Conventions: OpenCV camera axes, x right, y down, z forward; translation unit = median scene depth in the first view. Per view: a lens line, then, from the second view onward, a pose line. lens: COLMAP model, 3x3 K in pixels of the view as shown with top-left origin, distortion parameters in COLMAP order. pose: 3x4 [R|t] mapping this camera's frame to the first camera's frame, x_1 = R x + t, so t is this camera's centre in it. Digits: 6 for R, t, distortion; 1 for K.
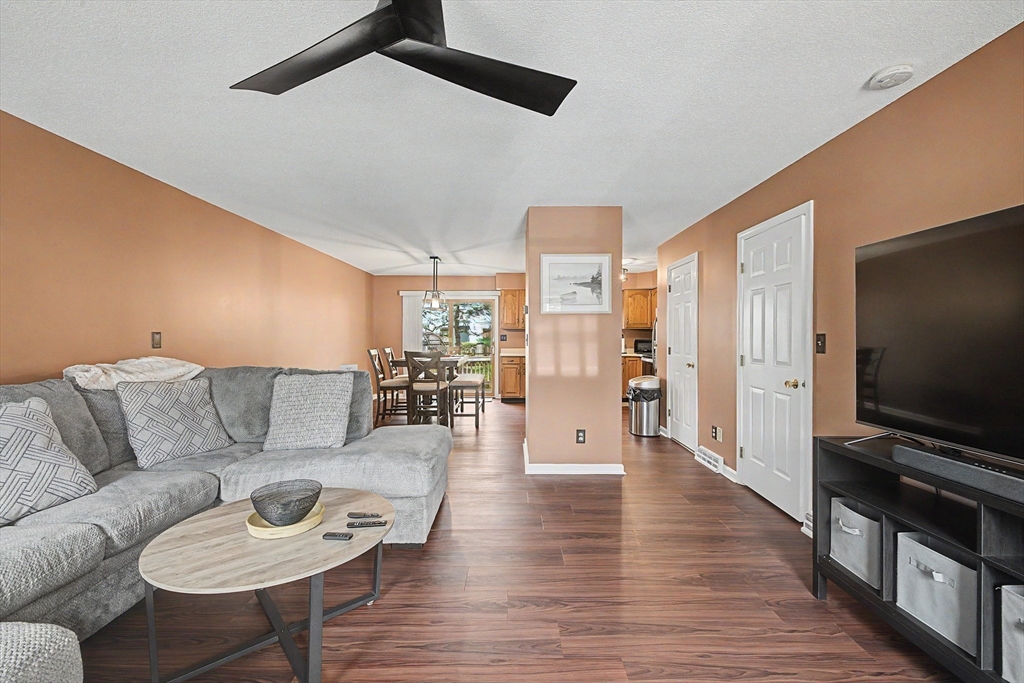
lens RADIAL K [[428.0, 0, 513.6], [0, 428.0, 338.2], [0, 0, 1]] dist [0.009434, -0.001589]
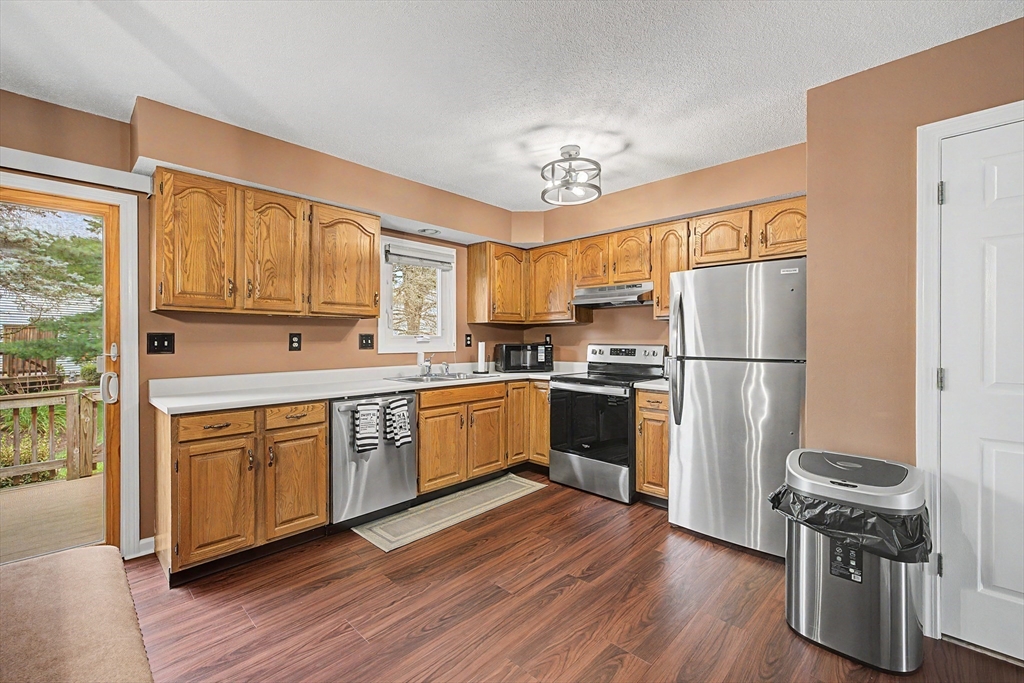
lens RADIAL K [[428.0, 0, 512.6], [0, 428.0, 339.8], [0, 0, 1]] dist [0.009434, -0.001589]
pose [[0.688163, -0.002994, 0.725550, -0.161620], [0.005464, 0.999985, -0.001056, -0.003644], [-0.725536, 0.004691, 0.688168, 1.384180]]
